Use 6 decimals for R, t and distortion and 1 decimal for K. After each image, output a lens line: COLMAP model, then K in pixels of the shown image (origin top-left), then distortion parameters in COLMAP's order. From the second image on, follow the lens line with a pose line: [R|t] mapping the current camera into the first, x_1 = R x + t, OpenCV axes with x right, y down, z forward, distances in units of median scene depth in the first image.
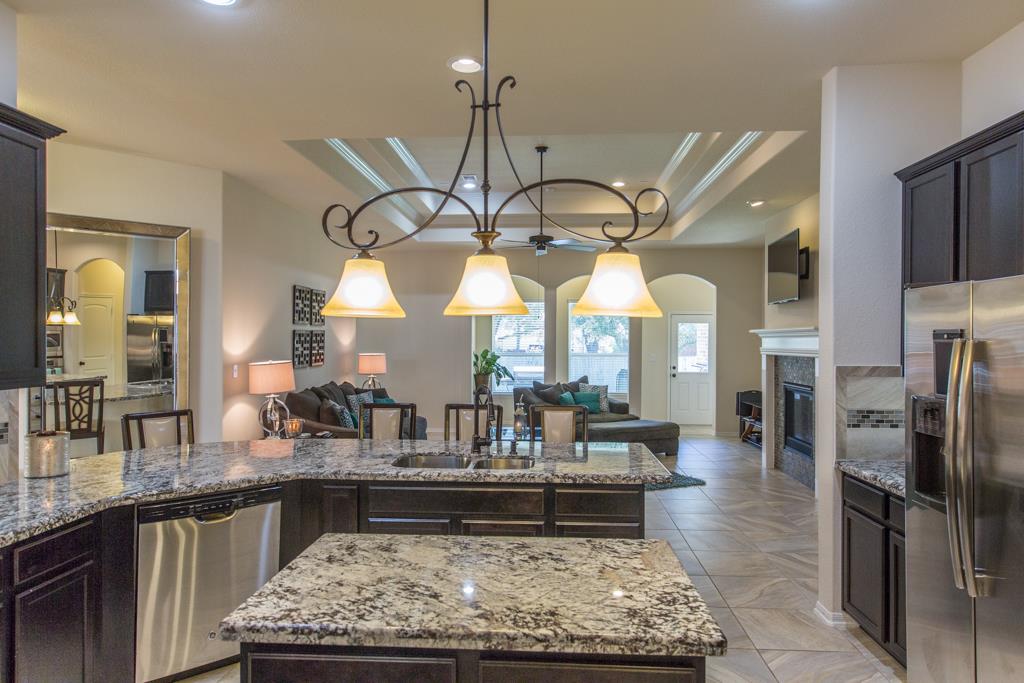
lens RADIAL K [[657.0, 0, 508.8], [0, 657.0, 341.2], [0, 0, 1]] dist [0.005935, 0.000013]
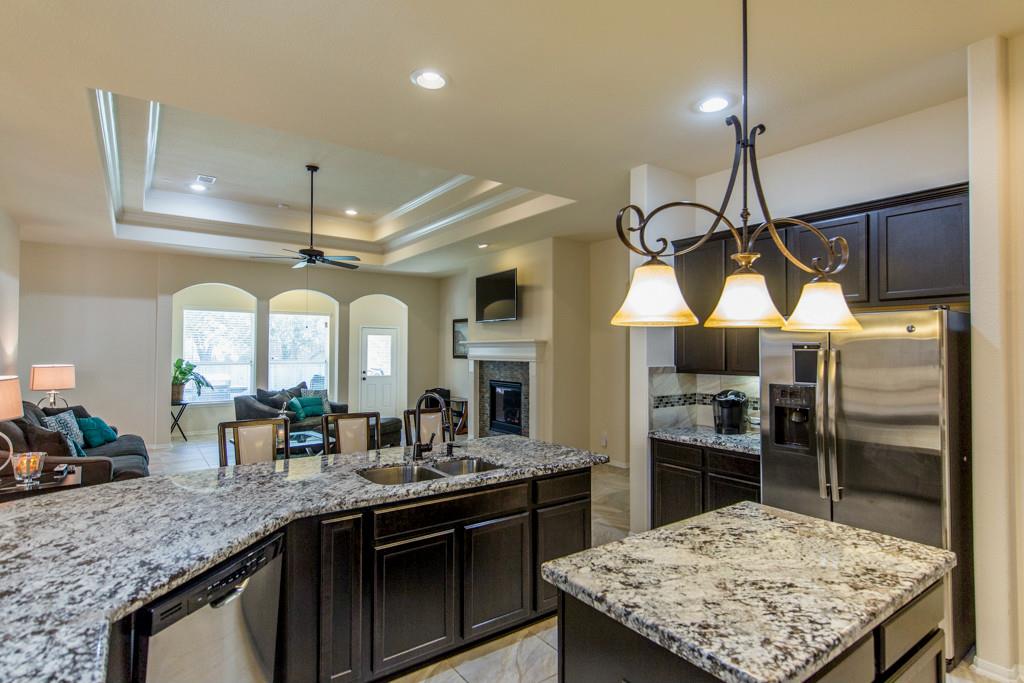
lens RADIAL K [[526.2, 0, 511.9], [0, 526.2, 339.9], [0, 0, 1]] dist [0.004903, -0.000599]
pose [[0.767392, 0.012591, 0.641054, -0.910639], [0.000040, 0.999806, -0.019685, 0.001327], [-0.641178, 0.015132, 0.767243, 0.553866]]
